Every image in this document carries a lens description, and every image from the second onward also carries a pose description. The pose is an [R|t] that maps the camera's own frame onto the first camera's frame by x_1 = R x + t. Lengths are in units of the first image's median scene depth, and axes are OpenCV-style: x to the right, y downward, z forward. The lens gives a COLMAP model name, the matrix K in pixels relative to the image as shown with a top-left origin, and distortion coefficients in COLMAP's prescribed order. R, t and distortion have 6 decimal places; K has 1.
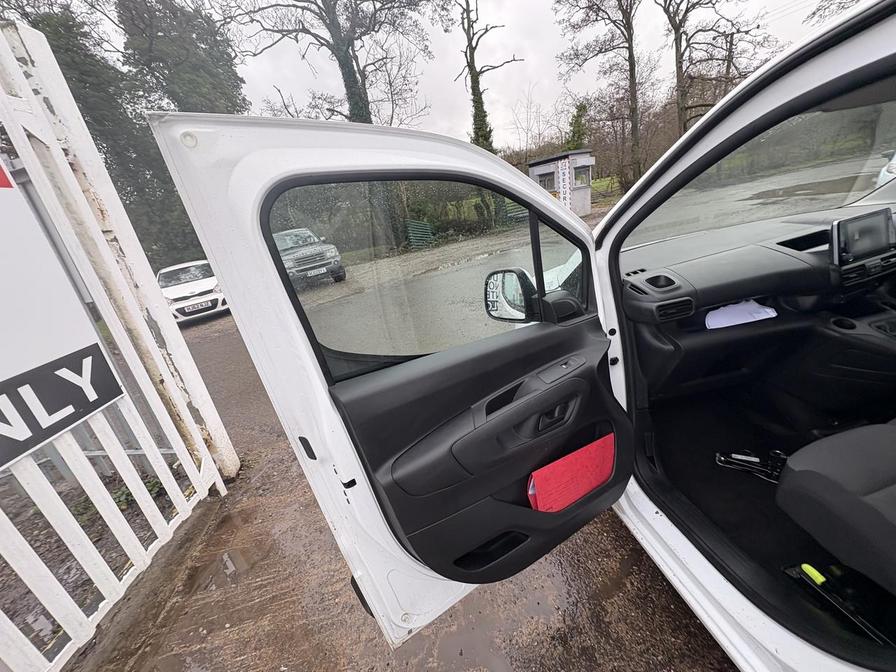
lens RADIAL K [[356.6, 0, 448.7], [0, 356.6, 336.1], [0, 0, 1]] dist [-0.002968, 0.000625]
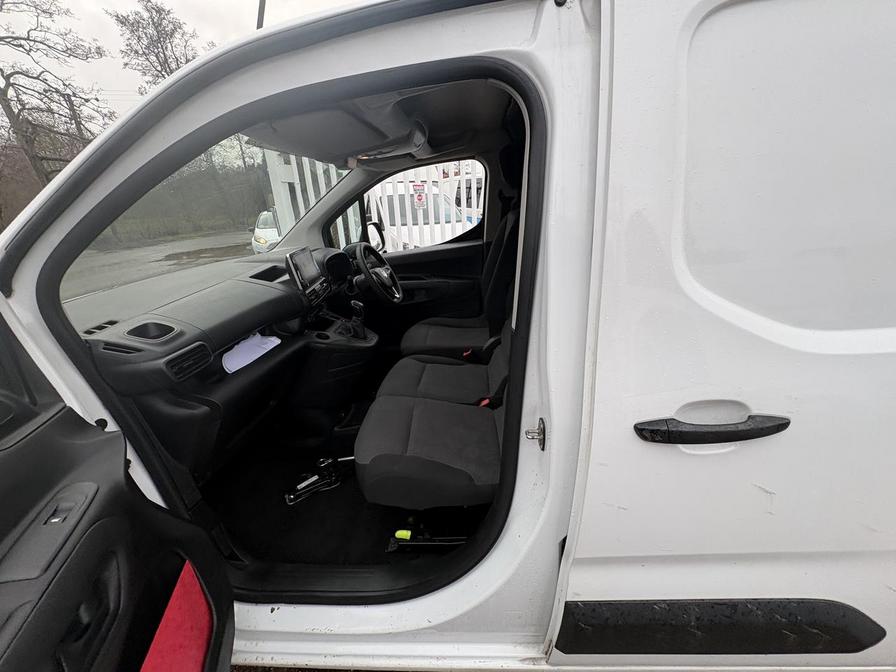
lens RADIAL K [[356.6, 0, 447.7], [0, 356.6, 337.3], [0, 0, 1]] dist [-0.002968, 0.000625]
pose [[0.228178, -0.190743, 0.954752, 0.003231], [0.343427, 0.933360, 0.104393, -0.000807], [-0.911039, 0.304068, 0.278478, 0.019005]]
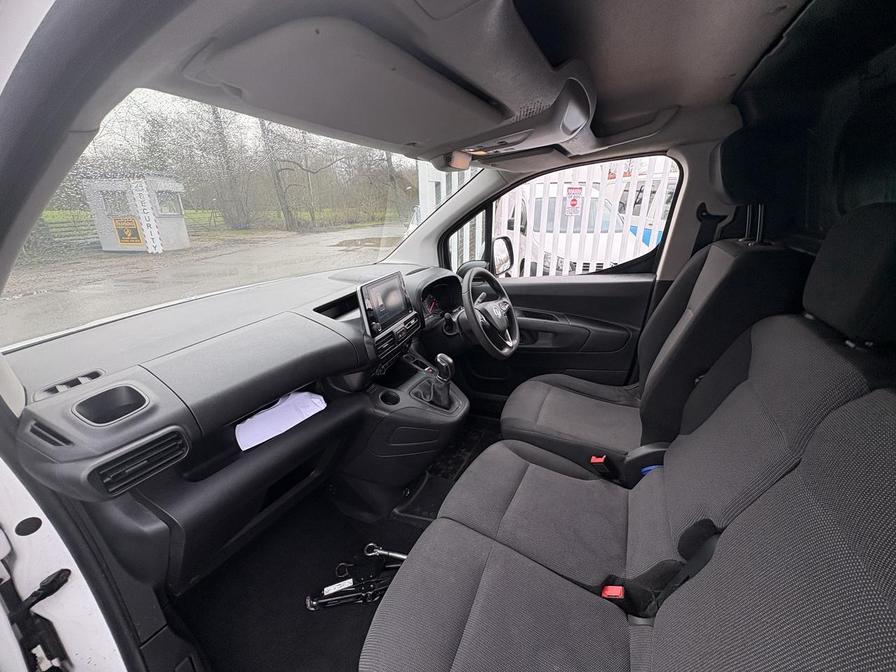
lens RADIAL K [[356.6, 0, 446.1], [0, 356.6, 335.7], [0, 0, 1]] dist [-0.002968, 0.000625]
pose [[0.581926, -0.118928, 0.804499, 0.034449], [0.195382, 0.980721, 0.003651, -0.011362], [-0.789423, 0.155059, 0.593943, 0.023374]]
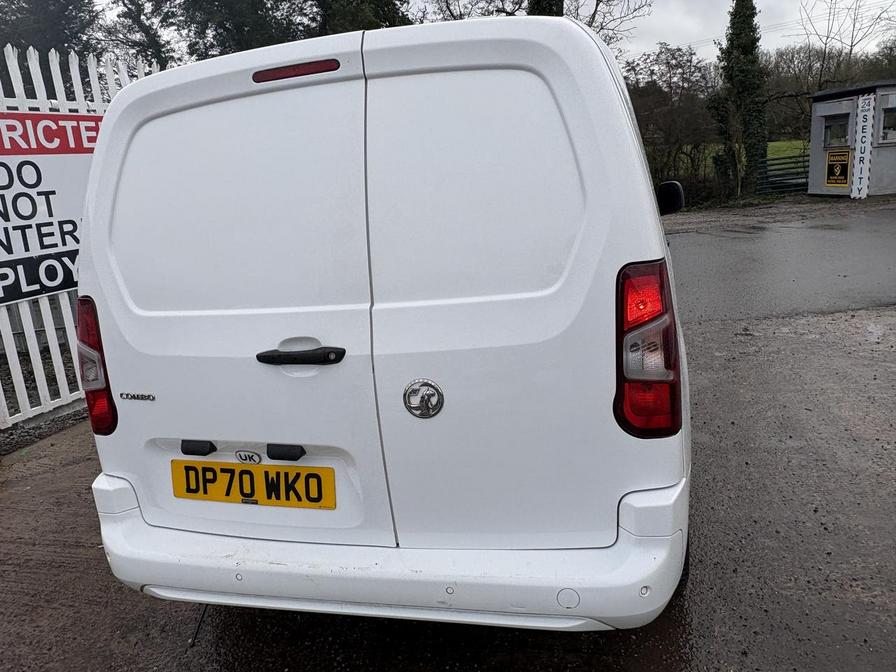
lens RADIAL K [[667.9, 0, 451.6], [0, 667.9, 329.8], [0, 0, 1]] dist [0.039990, -0.051226]
pose [[0.910125, 0.178985, -0.373681, 0.161141], [-0.204647, 0.978382, -0.029807, 0.039394], [0.360267, 0.103601, 0.927078, -0.180171]]
